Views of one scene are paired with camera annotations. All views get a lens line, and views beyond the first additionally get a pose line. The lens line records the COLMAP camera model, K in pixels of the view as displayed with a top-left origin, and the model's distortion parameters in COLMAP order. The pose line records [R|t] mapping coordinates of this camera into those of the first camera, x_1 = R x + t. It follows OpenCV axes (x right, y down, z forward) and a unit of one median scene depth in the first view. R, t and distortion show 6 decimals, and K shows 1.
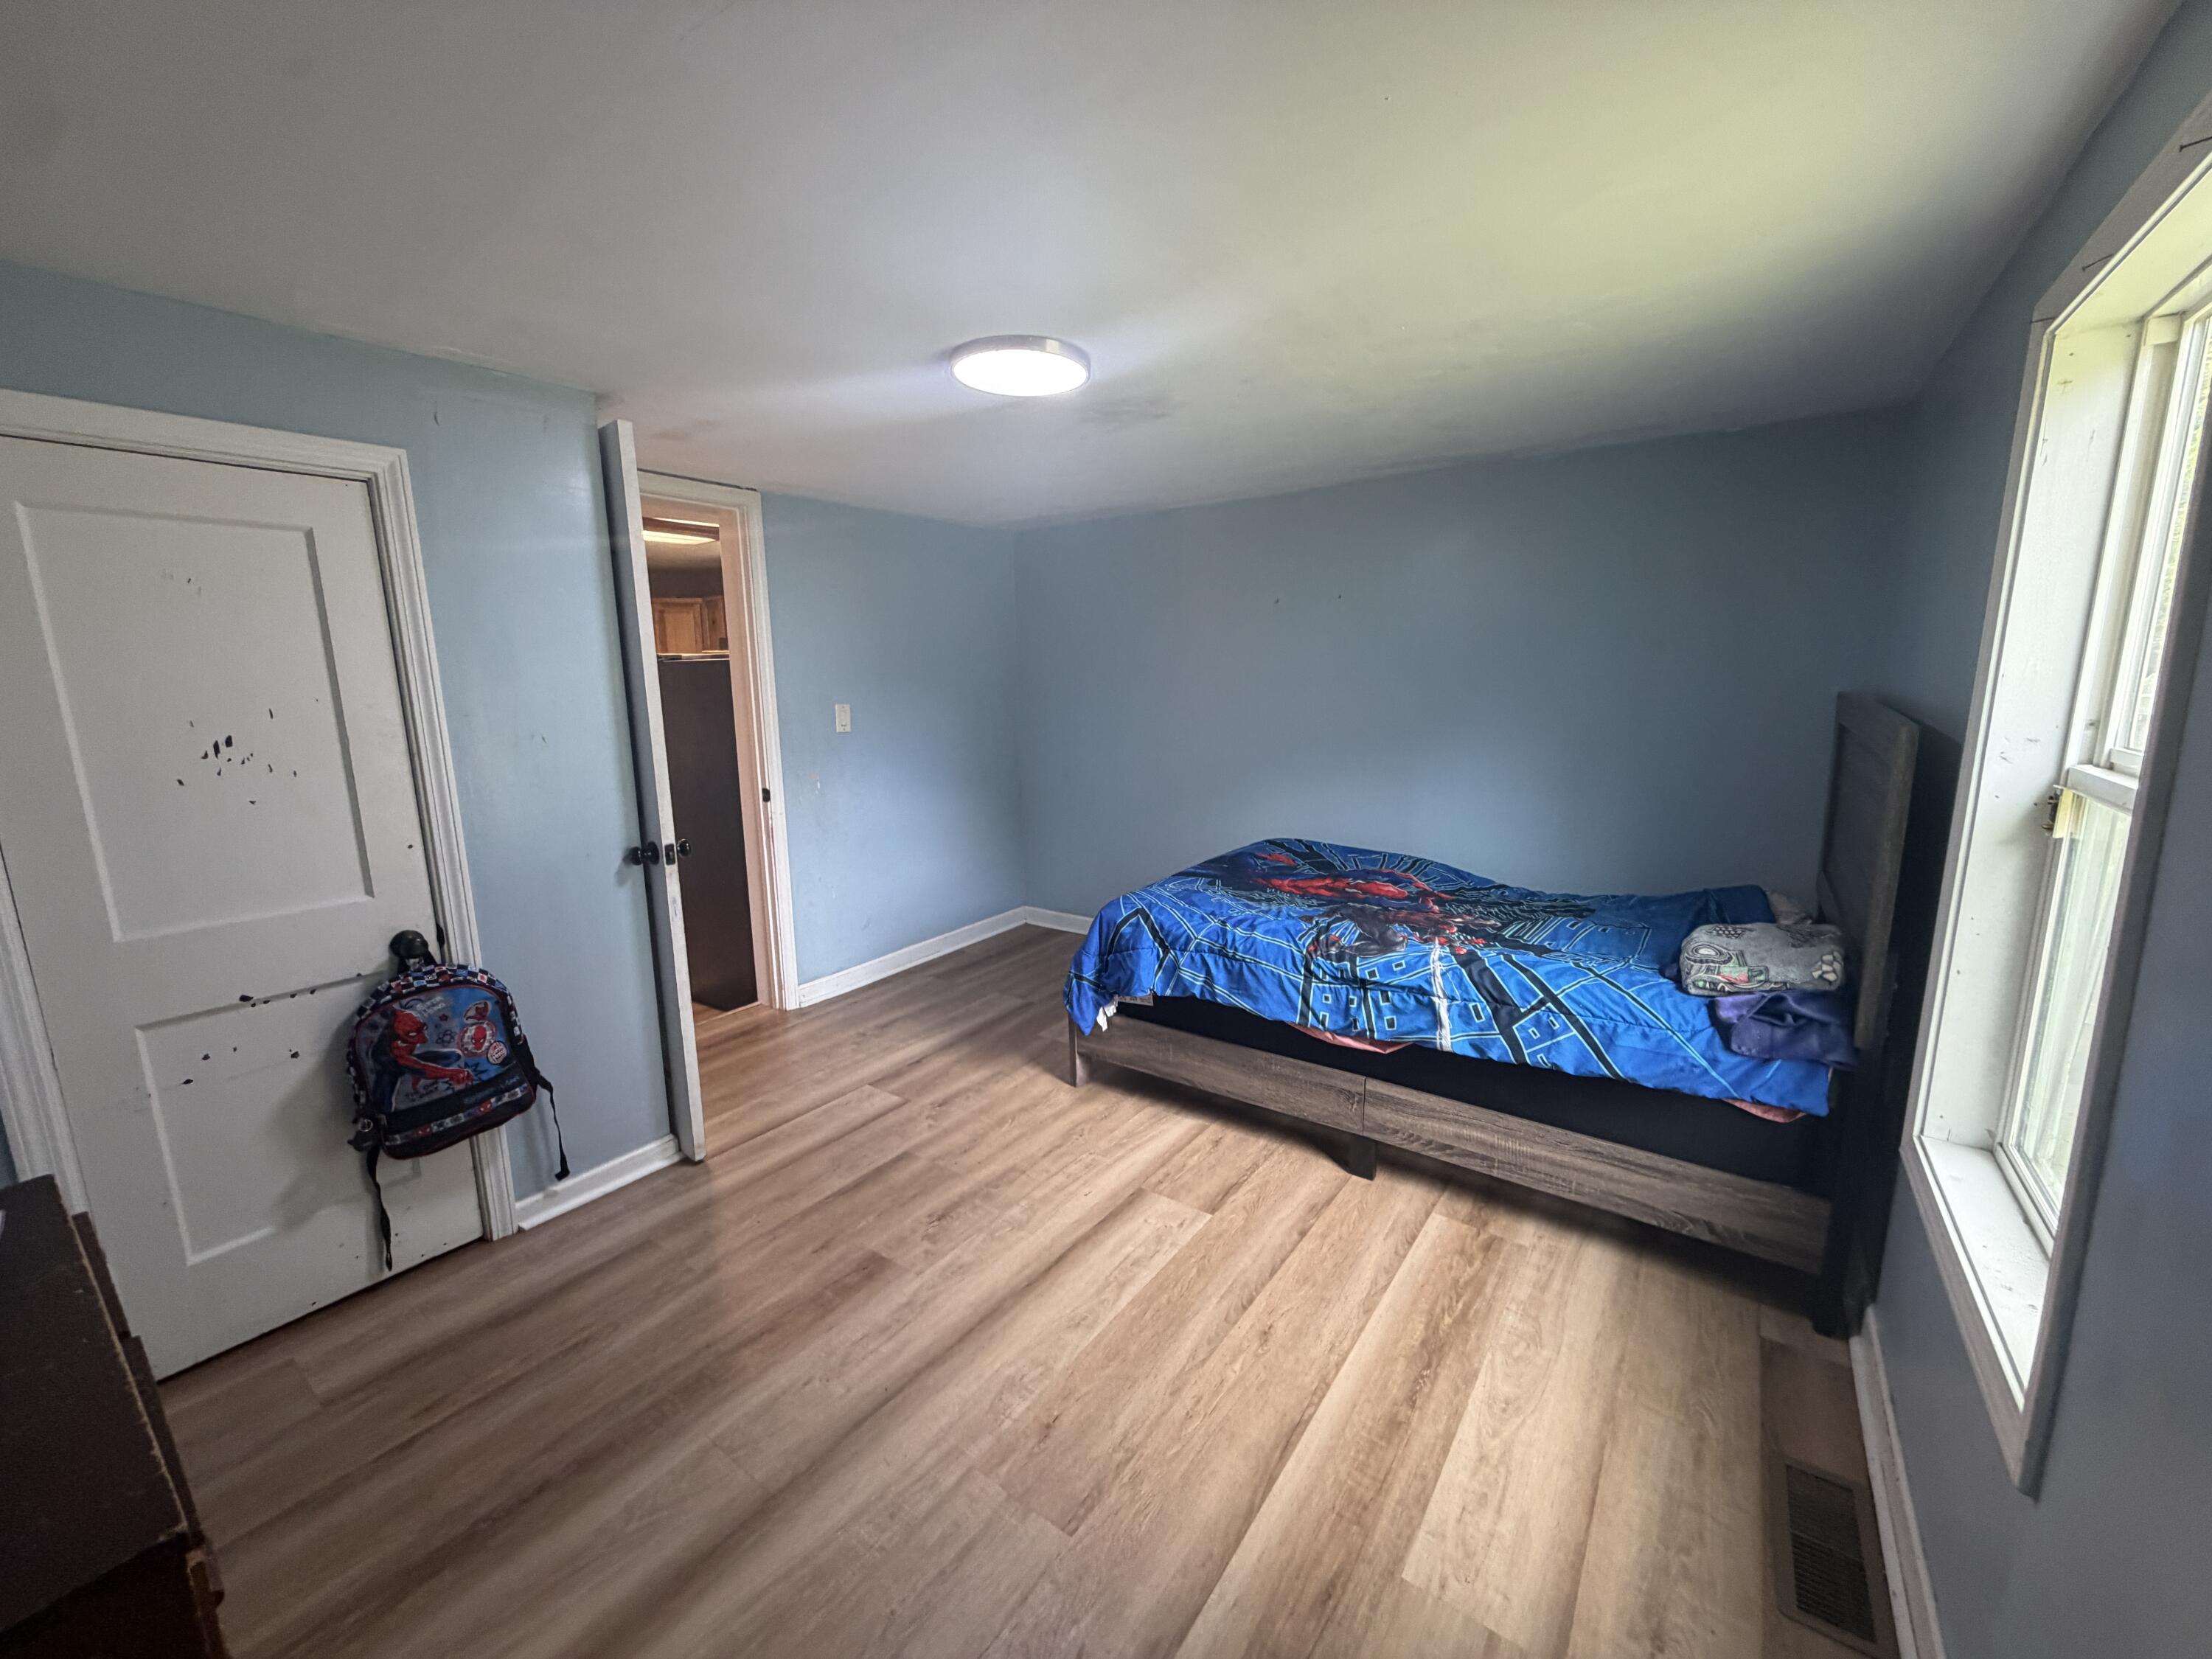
lens RADIAL K [[879.5, 0, 1106.0], [0, 879.5, 829.5], [0, 0, 1]] dist [0.000402, -0.000288]
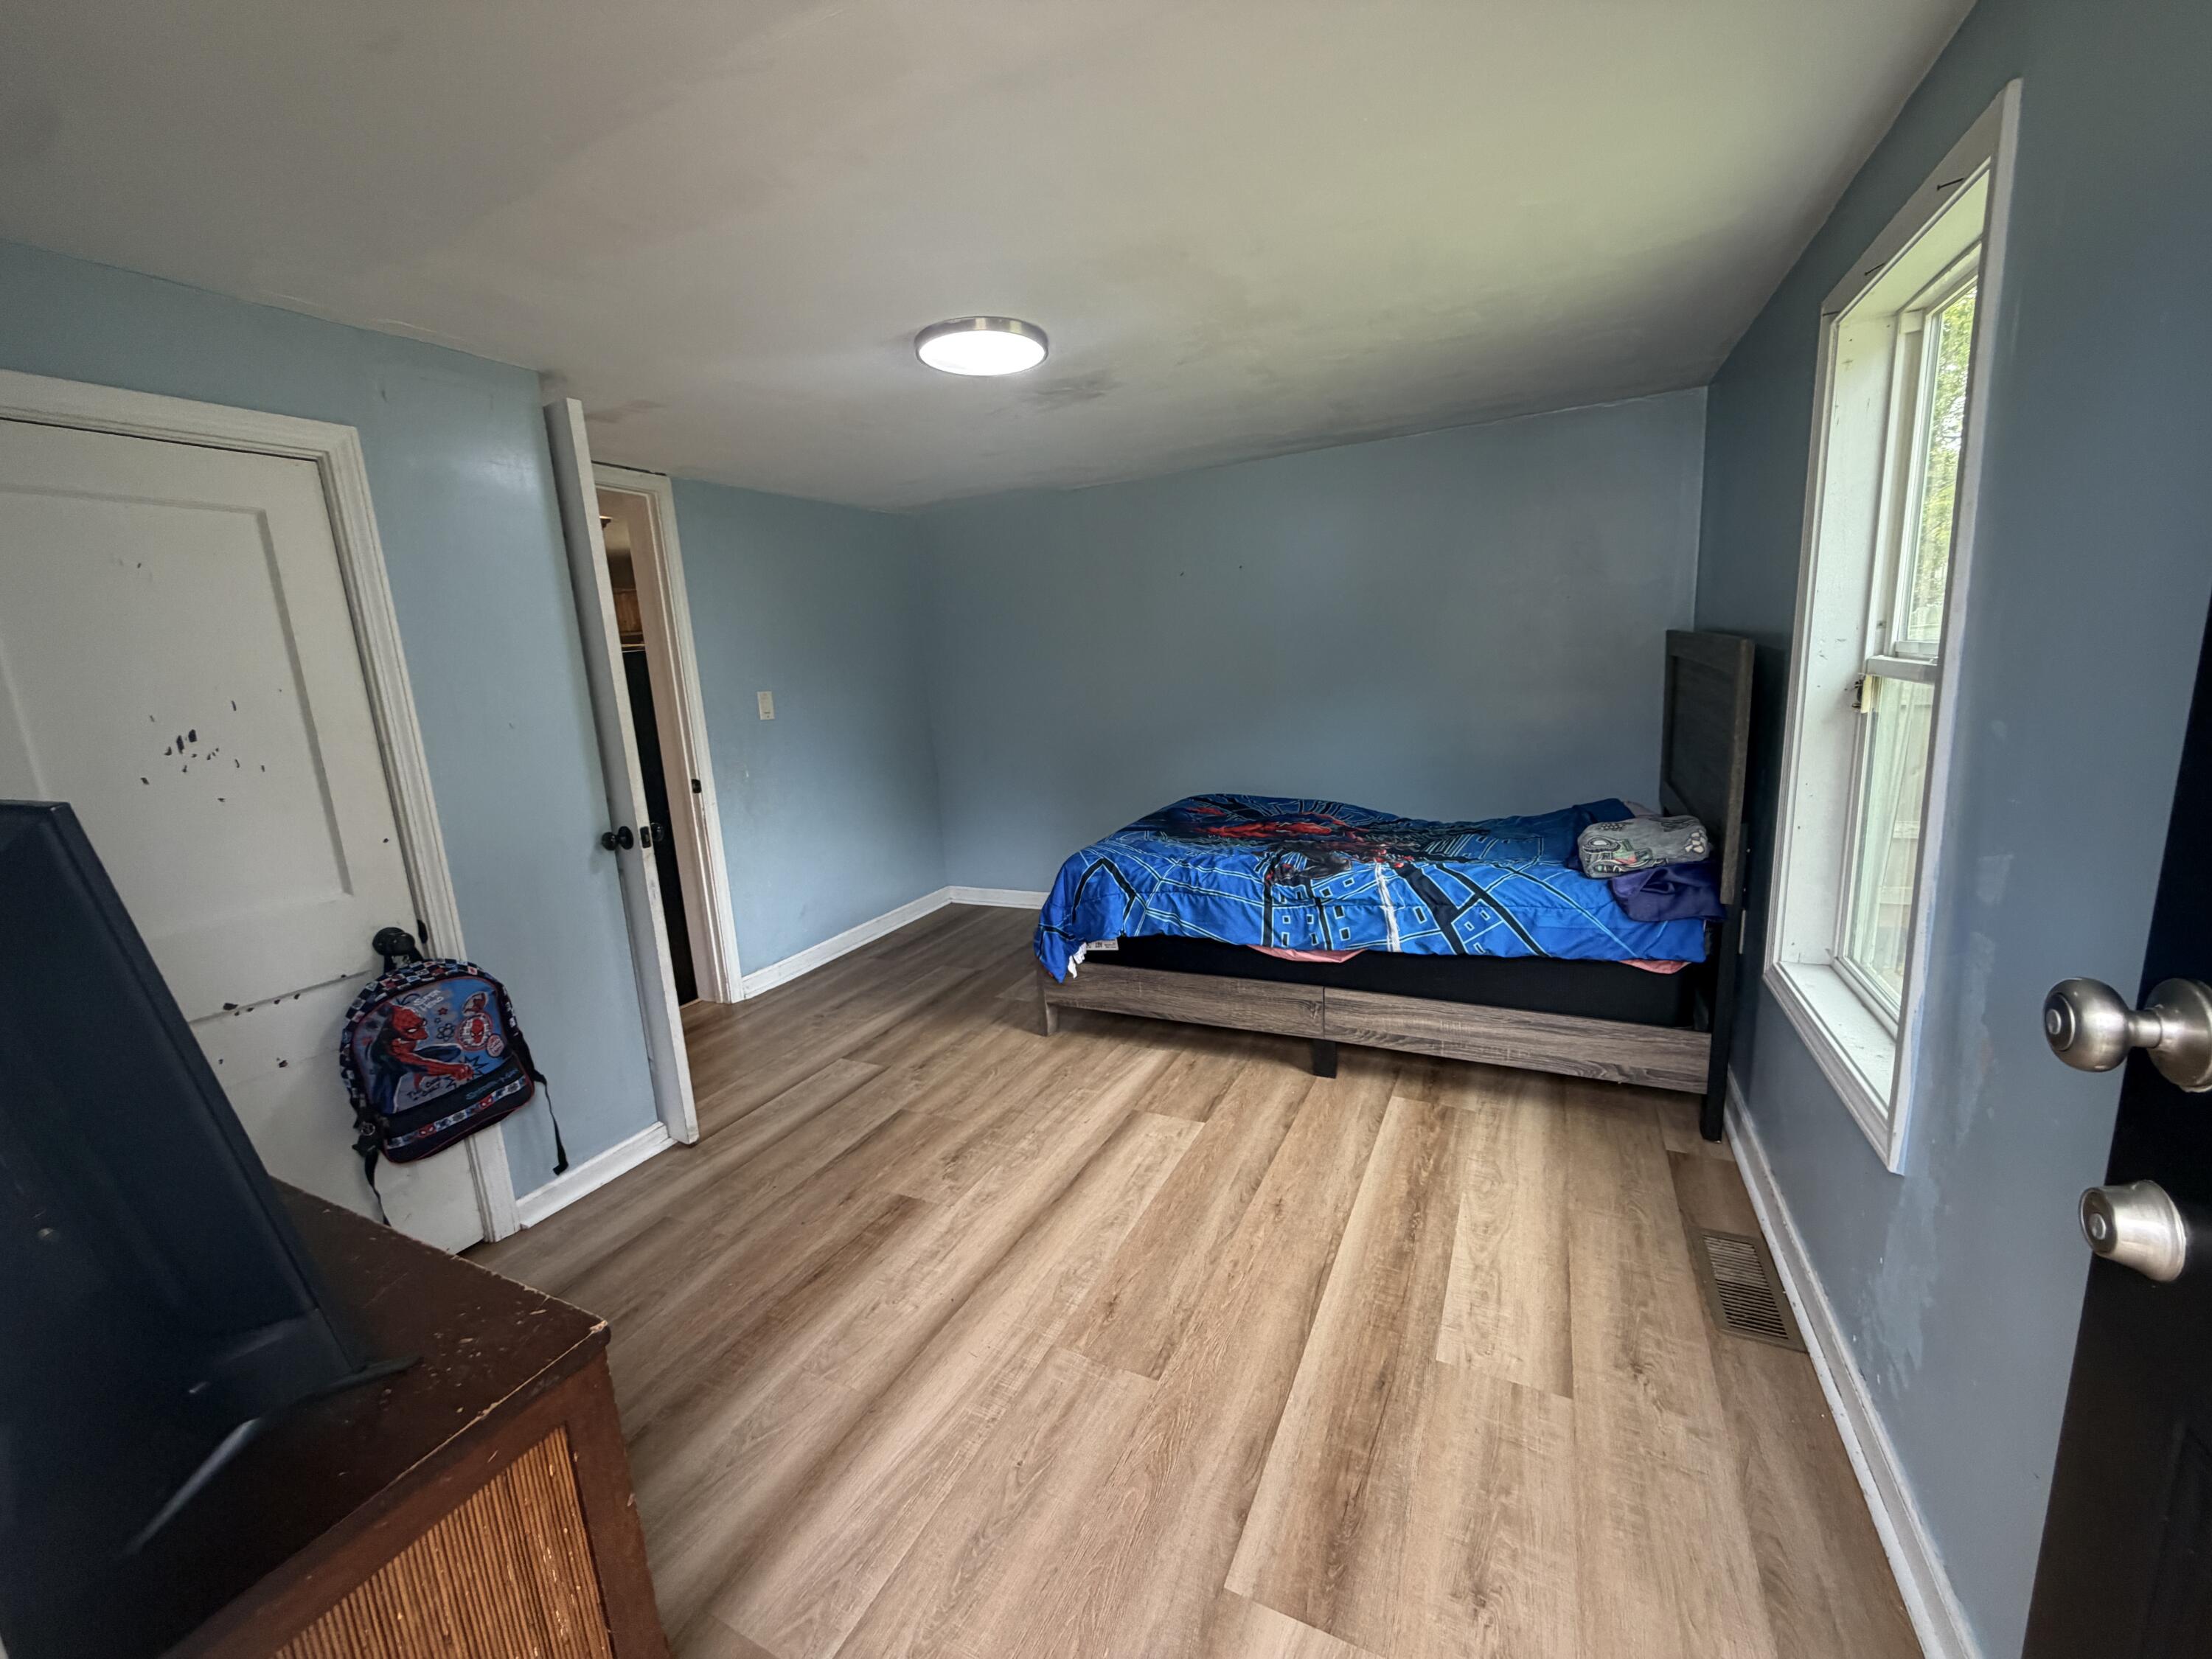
lens RADIAL K [[879.5, 0, 1106.0], [0, 879.5, 829.5], [0, 0, 1]] dist [0.000402, -0.000288]
pose [[0.985130, -0.076279, 0.153947, -0.155531], [0.075073, 0.997085, 0.013638, 0.052091], [-0.154538, -0.001878, 0.987985, -0.074535]]
